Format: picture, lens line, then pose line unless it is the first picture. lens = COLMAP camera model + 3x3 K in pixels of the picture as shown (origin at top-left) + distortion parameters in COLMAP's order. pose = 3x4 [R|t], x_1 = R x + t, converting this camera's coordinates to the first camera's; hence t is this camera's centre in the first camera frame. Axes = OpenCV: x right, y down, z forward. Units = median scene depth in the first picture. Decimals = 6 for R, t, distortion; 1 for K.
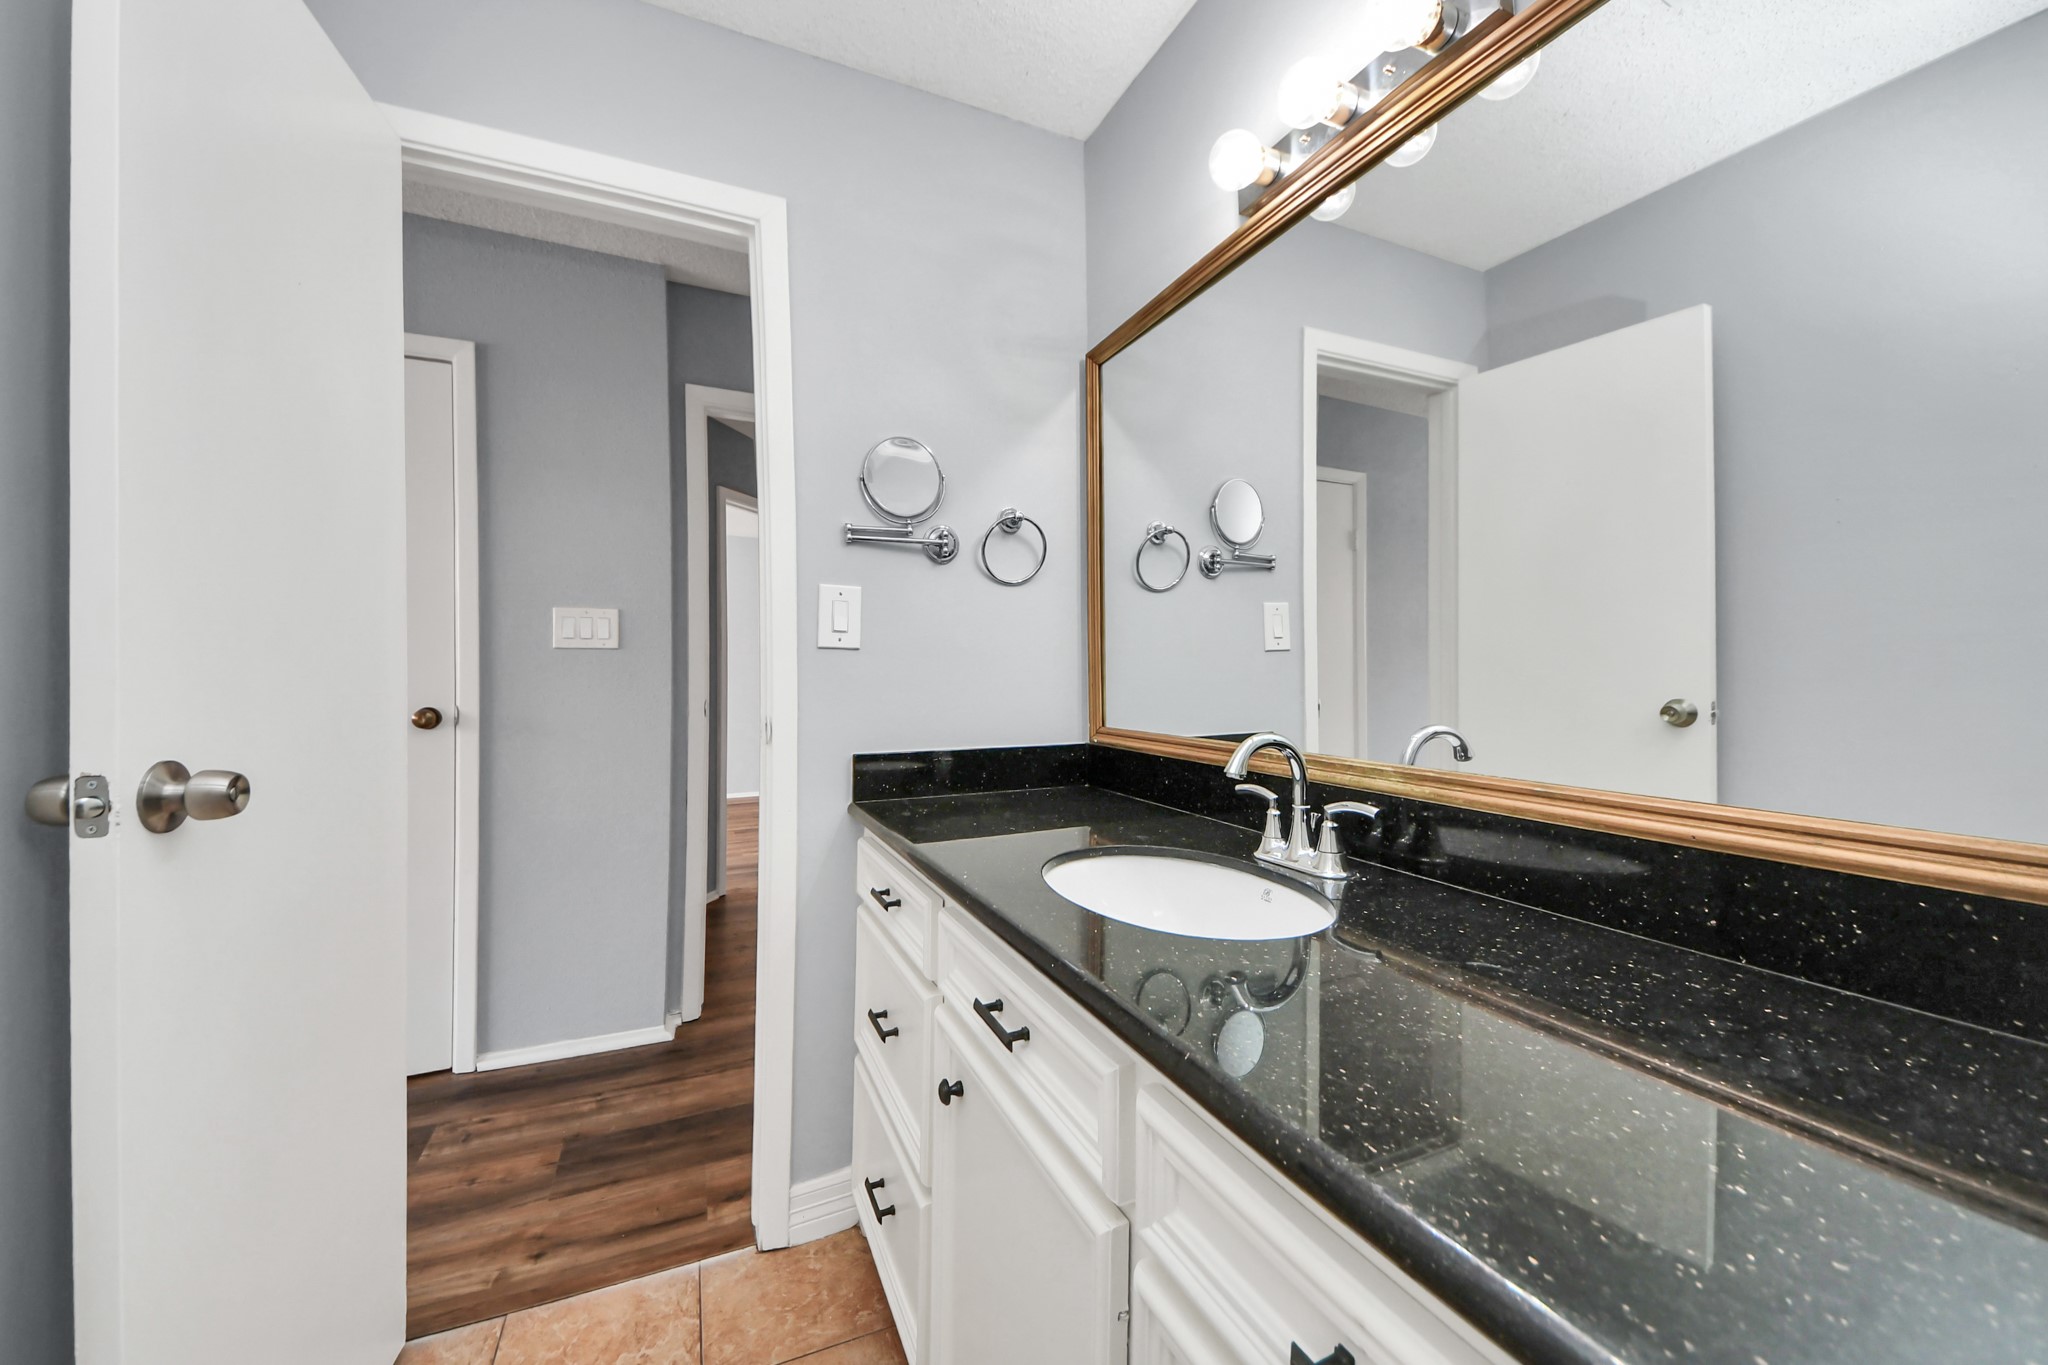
lens RADIAL K [[763.7, 0, 1024.6], [0, 763.7, 677.7], [0, 0, 1]] dist [0.001935, -0.000441]
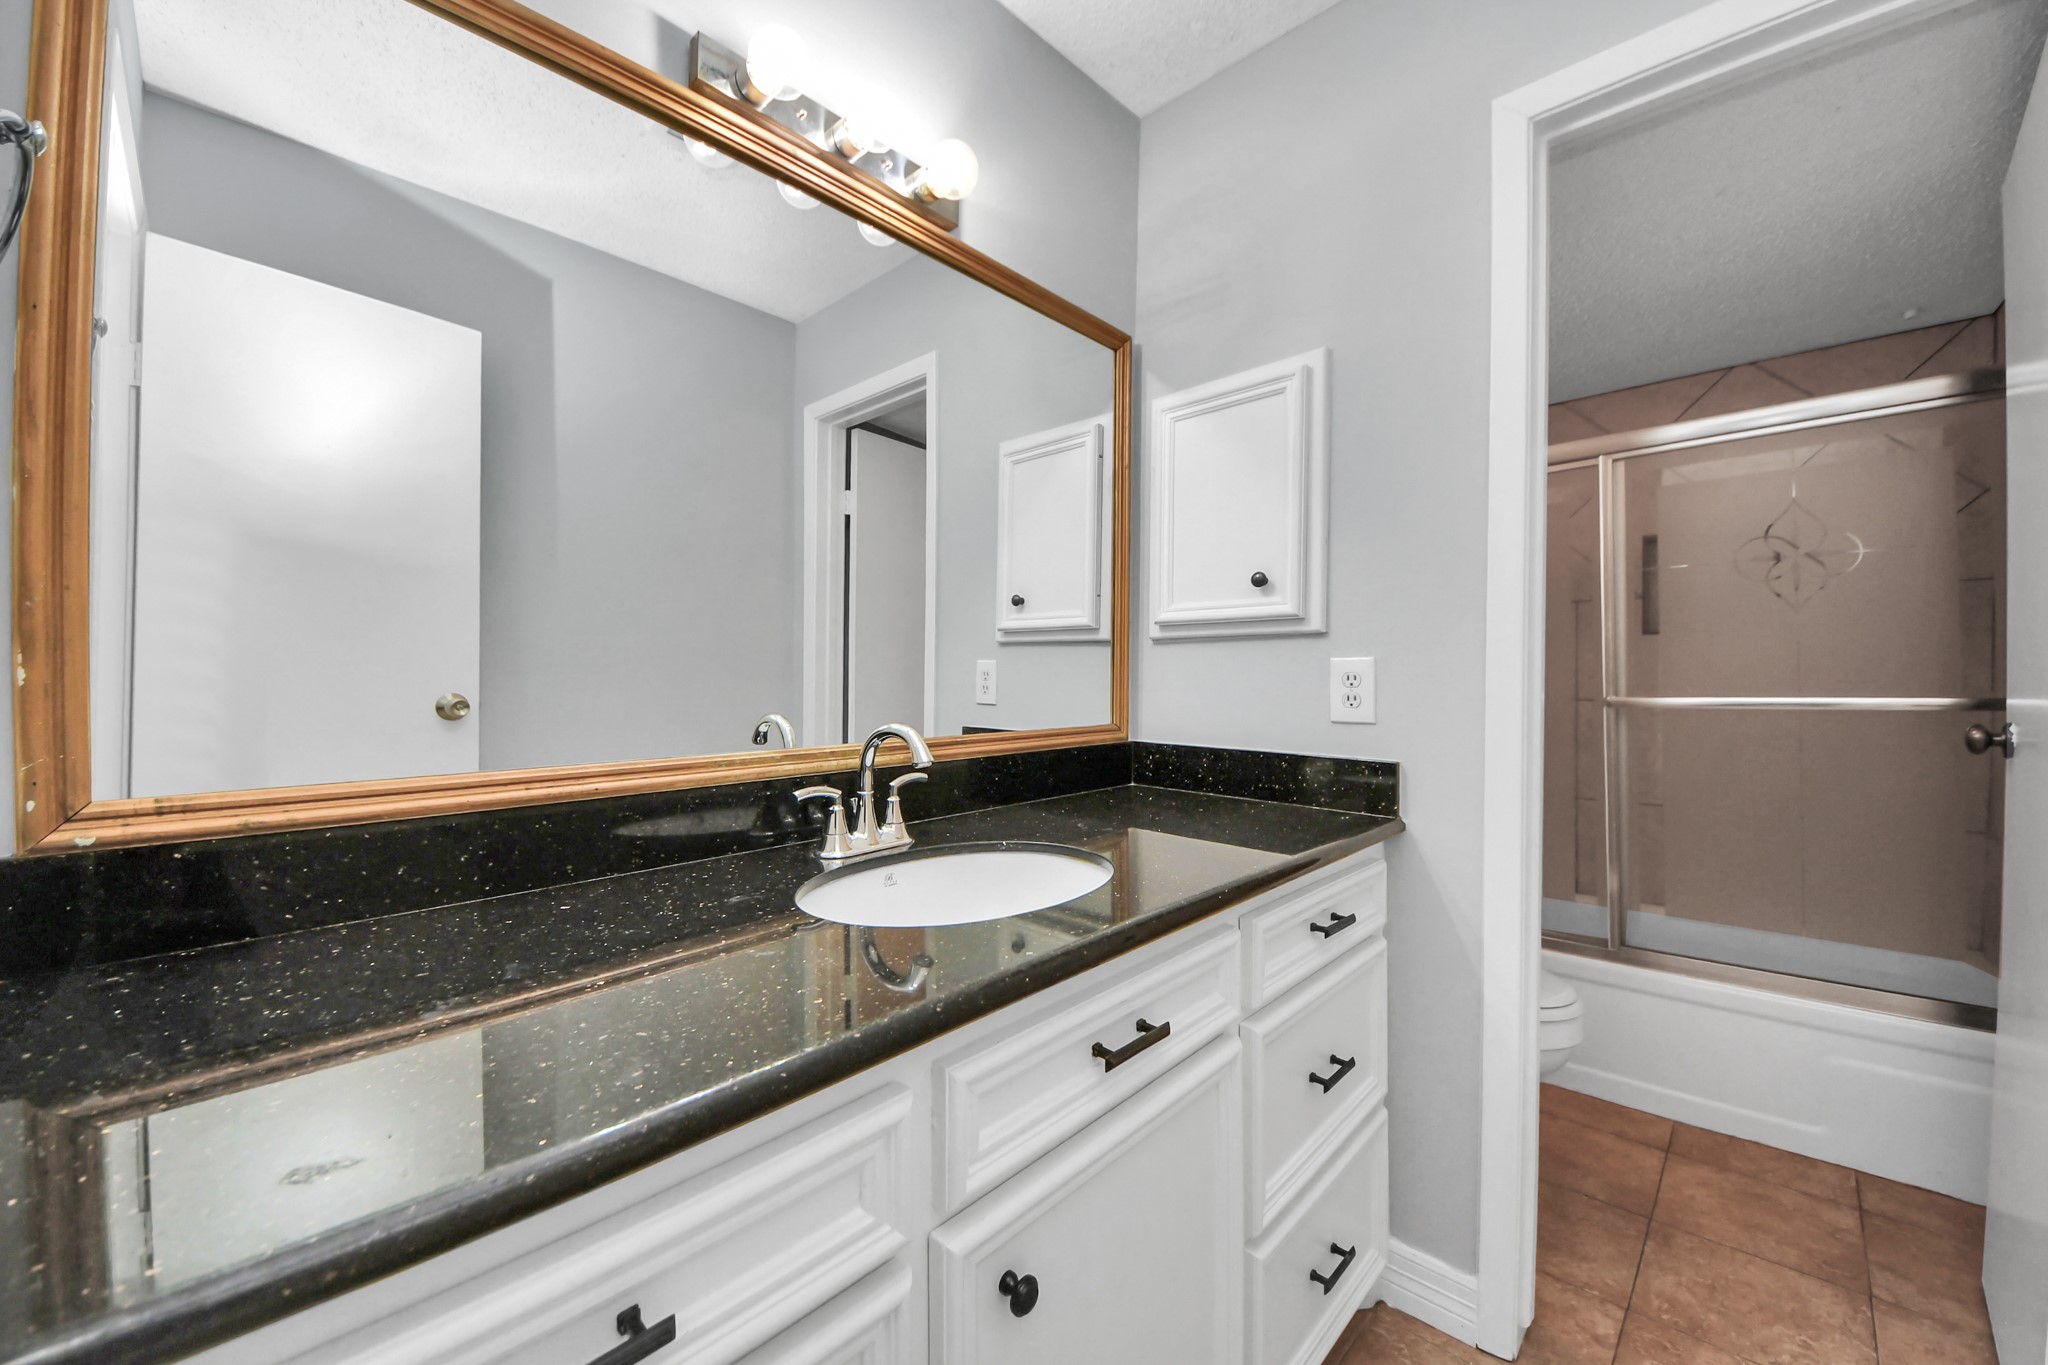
lens RADIAL K [[763.7, 0, 1018.6], [0, 763.7, 668.6], [0, 0, 1]] dist [0.001935, -0.000441]
pose [[-0.375616, 0.007031, 0.926749, -0.663299], [0.001409, 0.999974, -0.007016, 0.004020], [-0.926774, -0.001329, -0.375616, 1.148803]]
